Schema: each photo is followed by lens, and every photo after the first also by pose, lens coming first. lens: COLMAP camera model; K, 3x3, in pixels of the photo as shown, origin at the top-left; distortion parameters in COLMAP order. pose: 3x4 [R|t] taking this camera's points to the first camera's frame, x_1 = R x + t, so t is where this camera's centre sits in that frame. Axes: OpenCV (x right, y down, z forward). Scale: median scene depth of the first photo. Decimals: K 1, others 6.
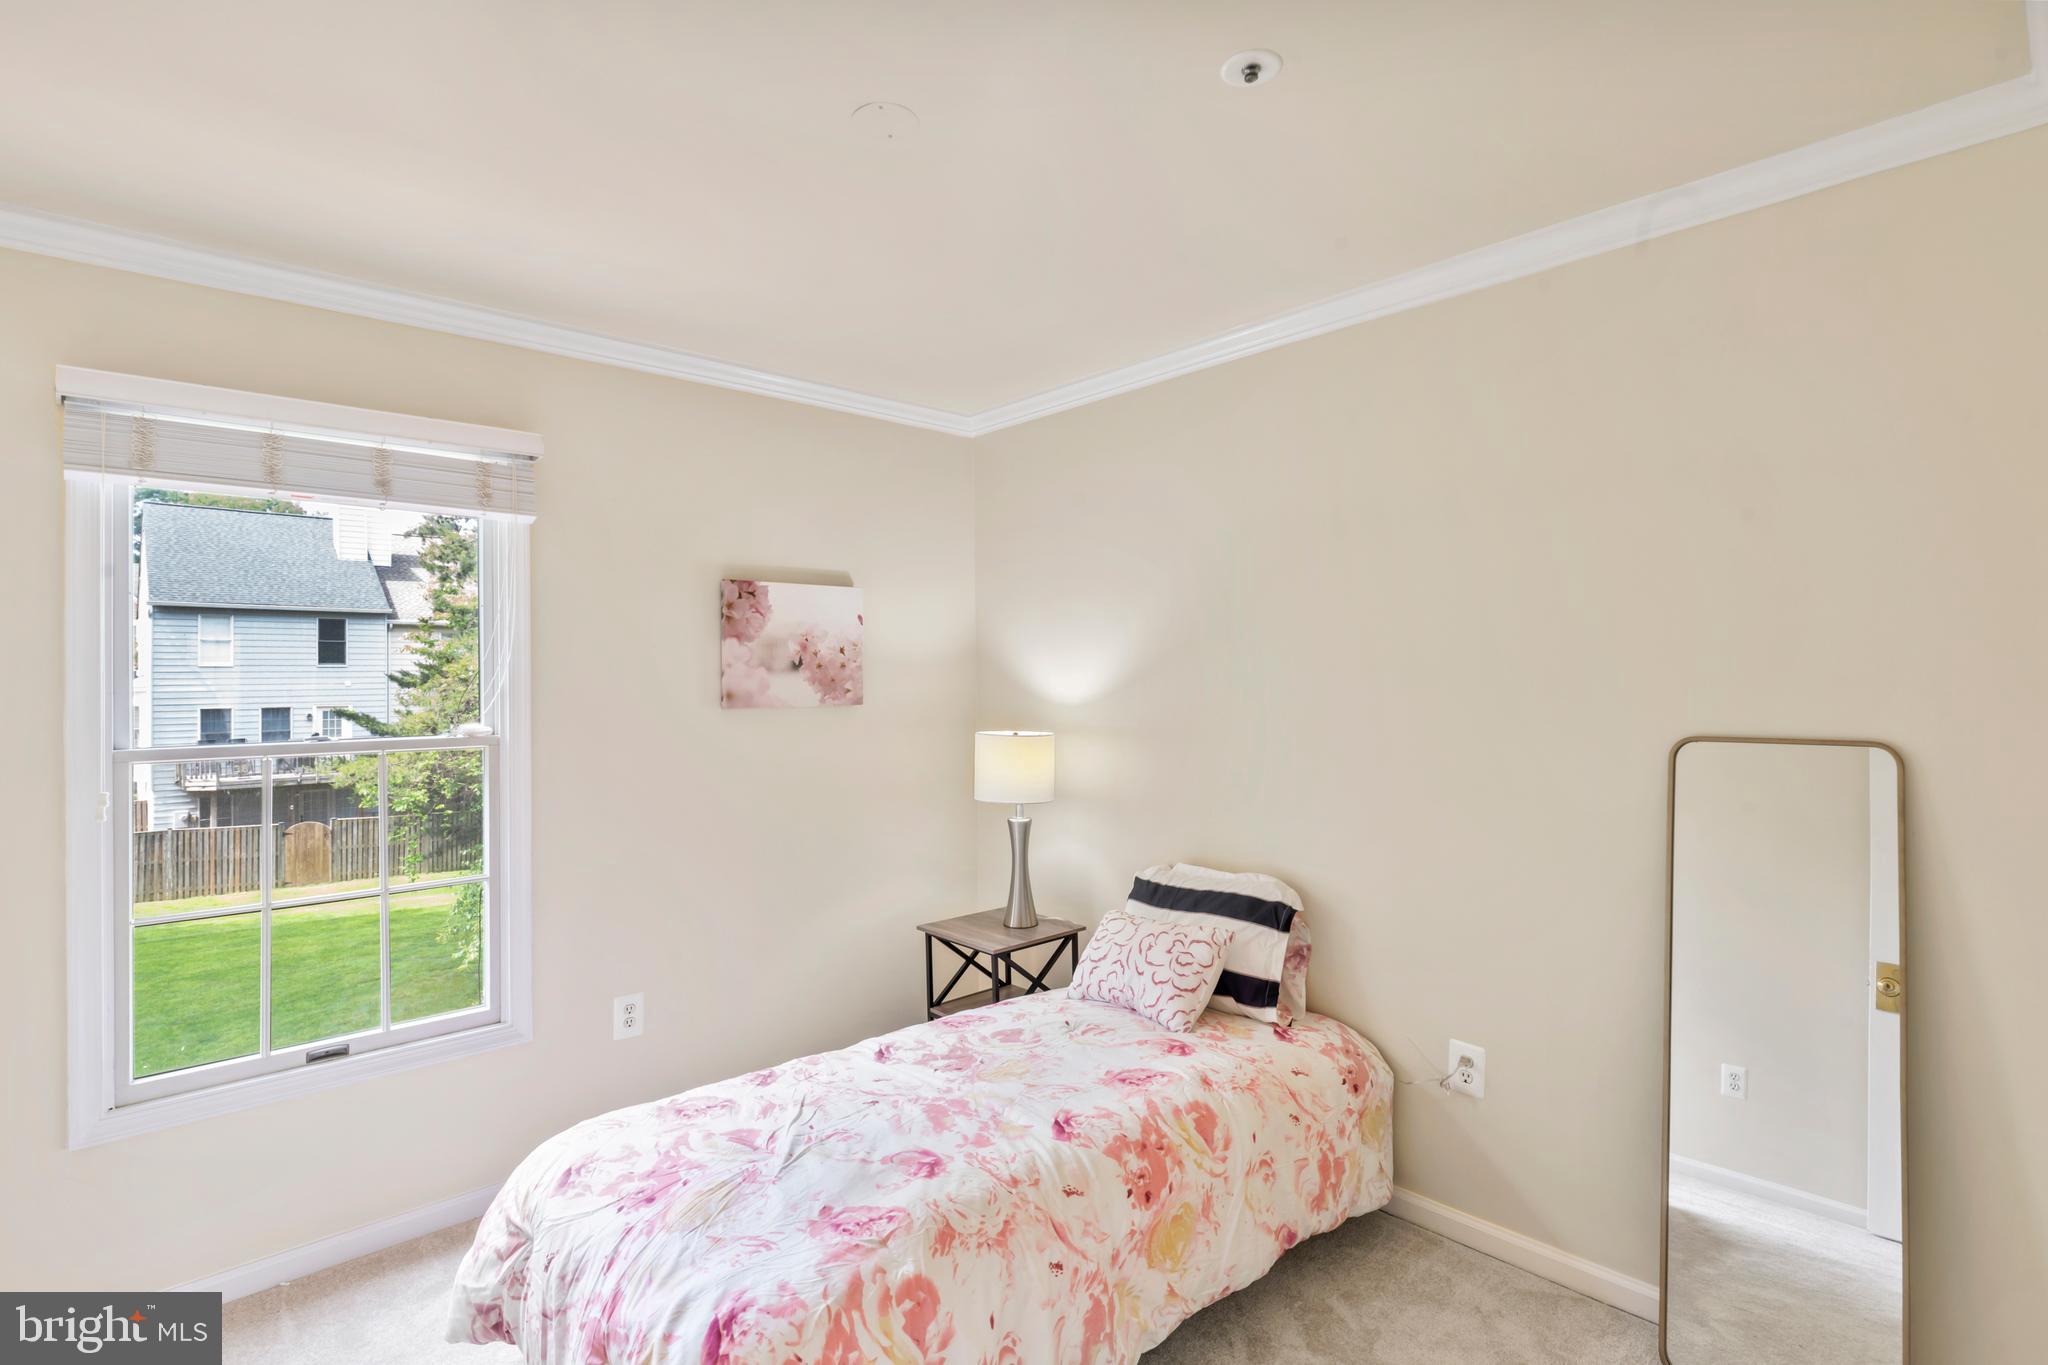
lens RADIAL K [[976.4, 0, 1022.7], [0, 976.4, 683.5], [0, 0, 1]] dist [-0.003725, -0.000199]
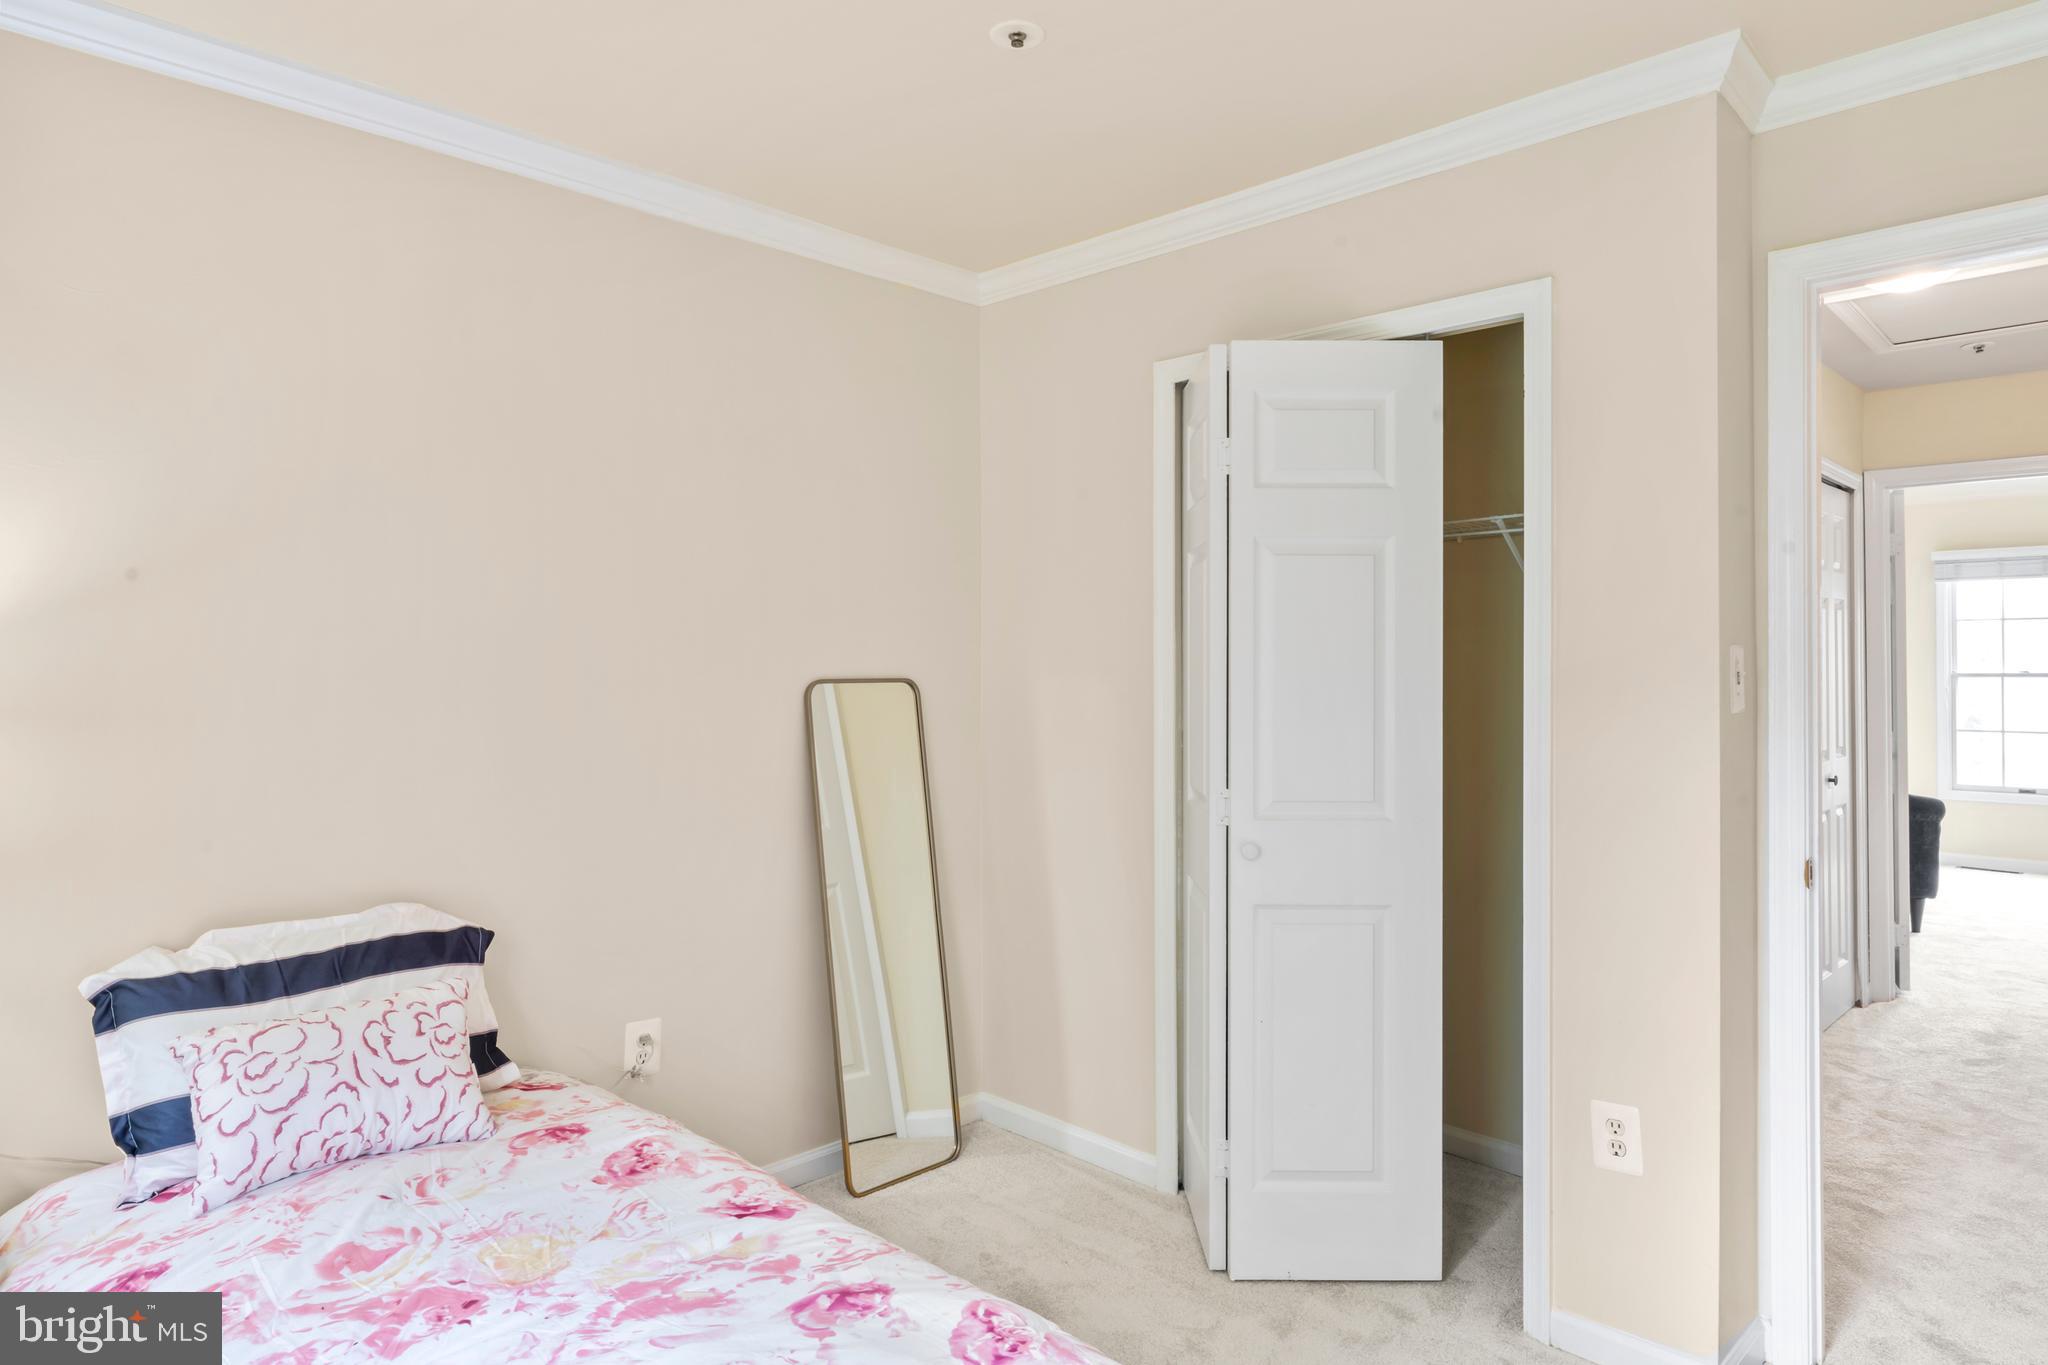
lens RADIAL K [[1231.5, 0, 1021.6], [0, 1231.5, 683.8], [0, 0, 1]] dist [0.002492, 0.000636]
pose [[-0.054121, 0.005921, 0.998517, -0.724356], [0.003459, 0.999978, -0.005742, 0.057559], [-0.998528, 0.003143, -0.054141, 0.701172]]
